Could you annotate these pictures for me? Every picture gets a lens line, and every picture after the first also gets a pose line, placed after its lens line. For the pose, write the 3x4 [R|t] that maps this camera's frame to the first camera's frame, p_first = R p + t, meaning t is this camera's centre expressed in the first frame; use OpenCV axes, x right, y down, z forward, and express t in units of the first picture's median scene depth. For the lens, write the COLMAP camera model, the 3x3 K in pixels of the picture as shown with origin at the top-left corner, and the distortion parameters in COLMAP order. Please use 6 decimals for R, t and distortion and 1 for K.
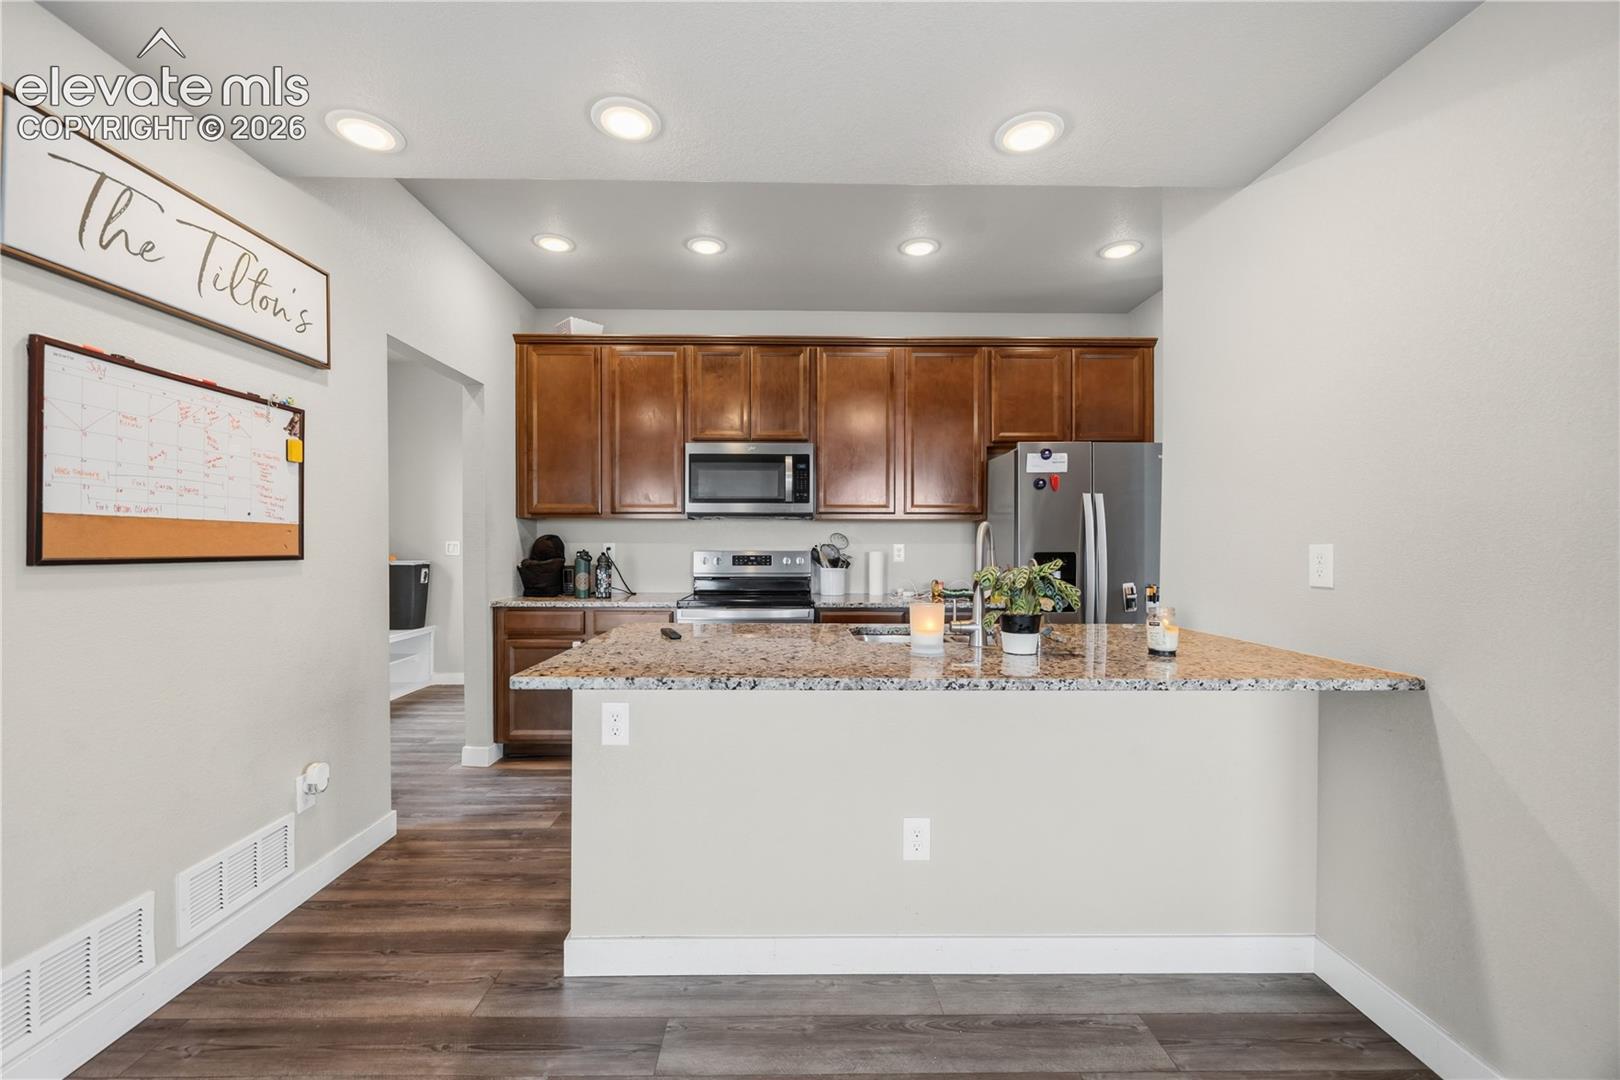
lens RADIAL K [[606.5, 0, 804.6], [0, 606.5, 540.9], [0, 0, 1]] dist [-0.001067, 0.000059]
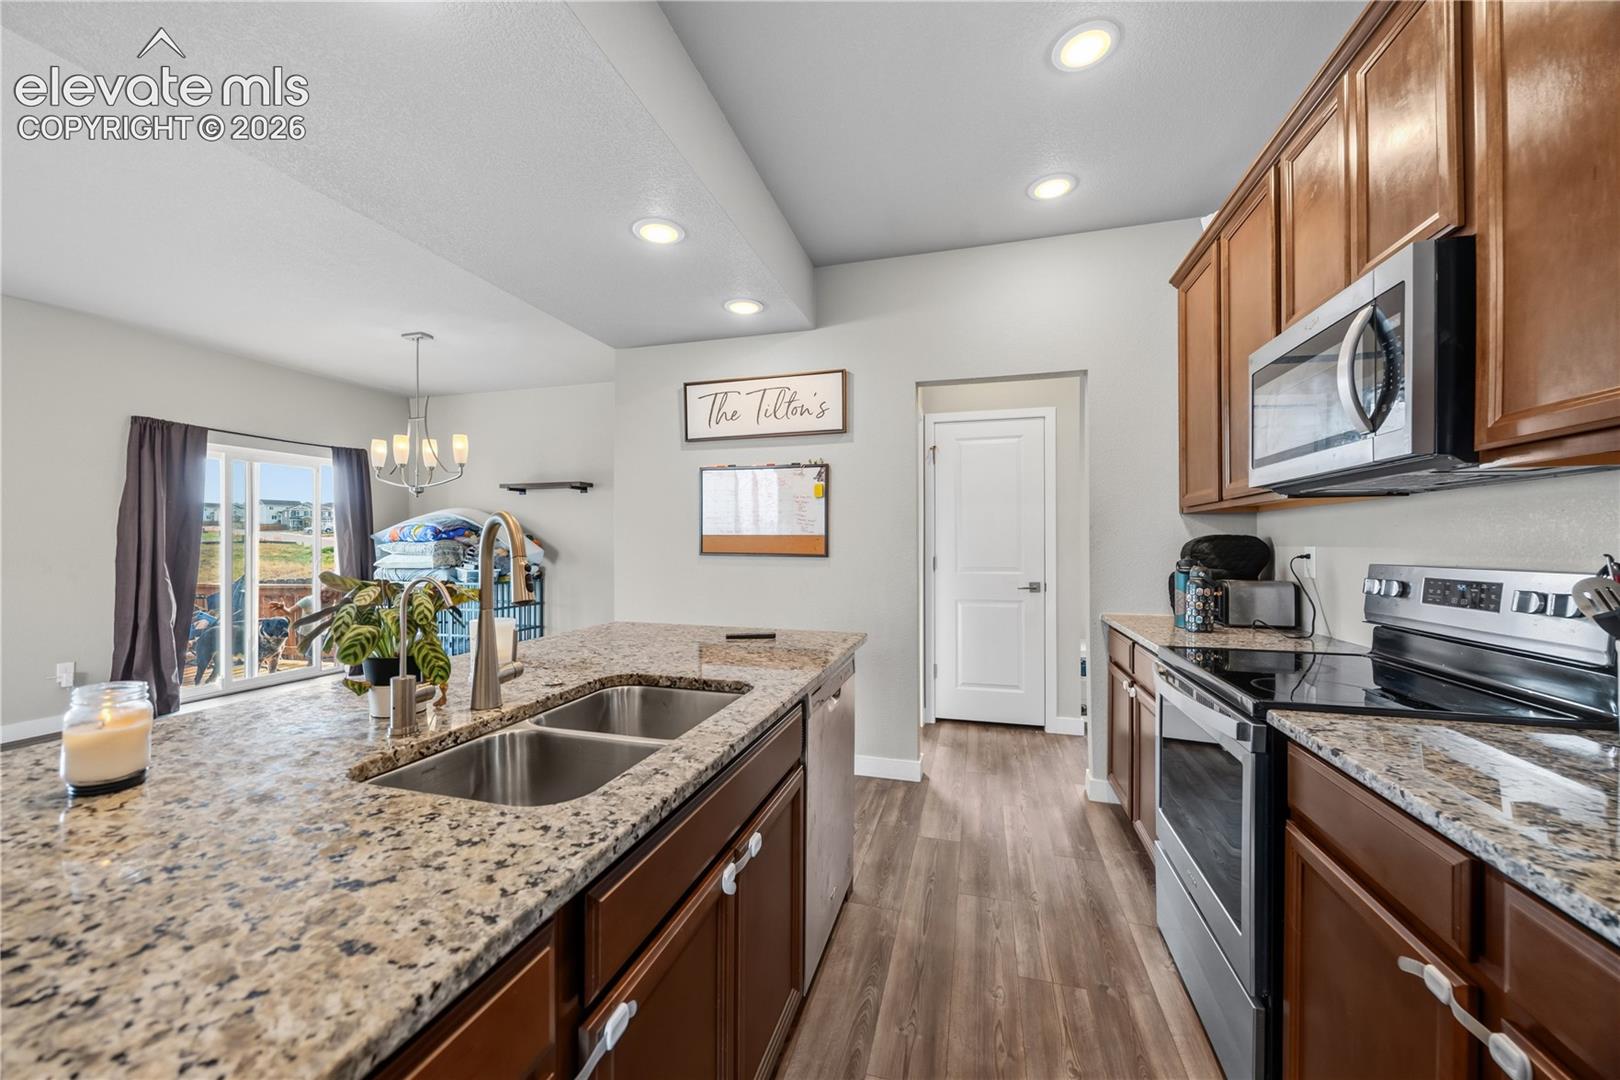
lens RADIAL K [[606.5, 0, 804.6], [0, 606.5, 540.9], [0, 0, 1]] dist [-0.001067, 0.000059]
pose [[-0.292452, -0.006574, -0.956258, 0.745600], [-0.001505, 0.999978, -0.006415, -0.002262], [0.956279, -0.000437, -0.292455, 1.455132]]
